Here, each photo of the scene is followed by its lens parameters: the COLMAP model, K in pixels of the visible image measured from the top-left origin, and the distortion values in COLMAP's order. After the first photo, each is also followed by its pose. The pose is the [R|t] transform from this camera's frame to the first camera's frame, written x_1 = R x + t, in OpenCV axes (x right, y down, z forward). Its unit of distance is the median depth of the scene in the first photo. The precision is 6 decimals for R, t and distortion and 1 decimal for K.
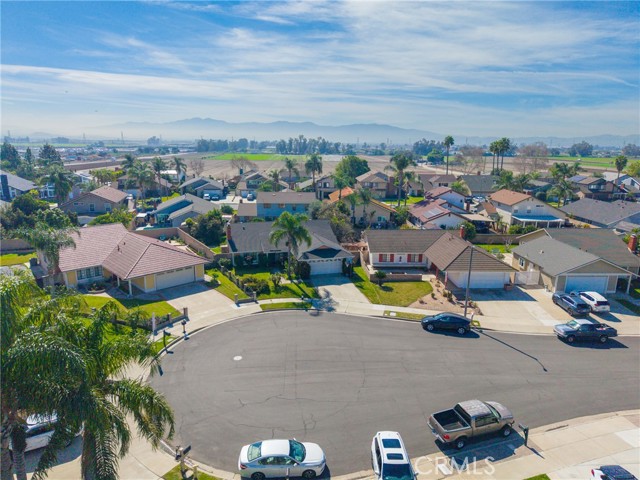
lens RADIAL K [[431.7, 0, 322.1], [0, 431.7, 241.9], [0, 0, 1]] dist [0.011030, -0.004971]
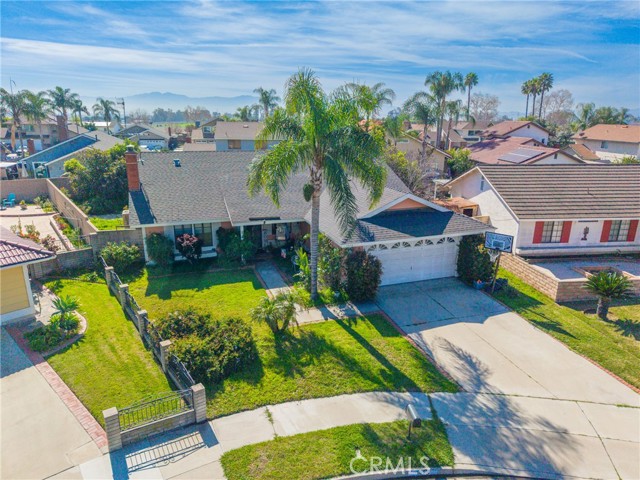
lens RADIAL K [[433.4, 0, 323.3], [0, 433.4, 240.1], [0, 0, 1]] dist [0.014041, -0.007502]
pose [[0.997771, -0.023035, 0.062635, -0.089321], [0.019951, 0.998579, 0.049426, 0.022563], [-0.063685, -0.048066, 0.996812, 0.678874]]
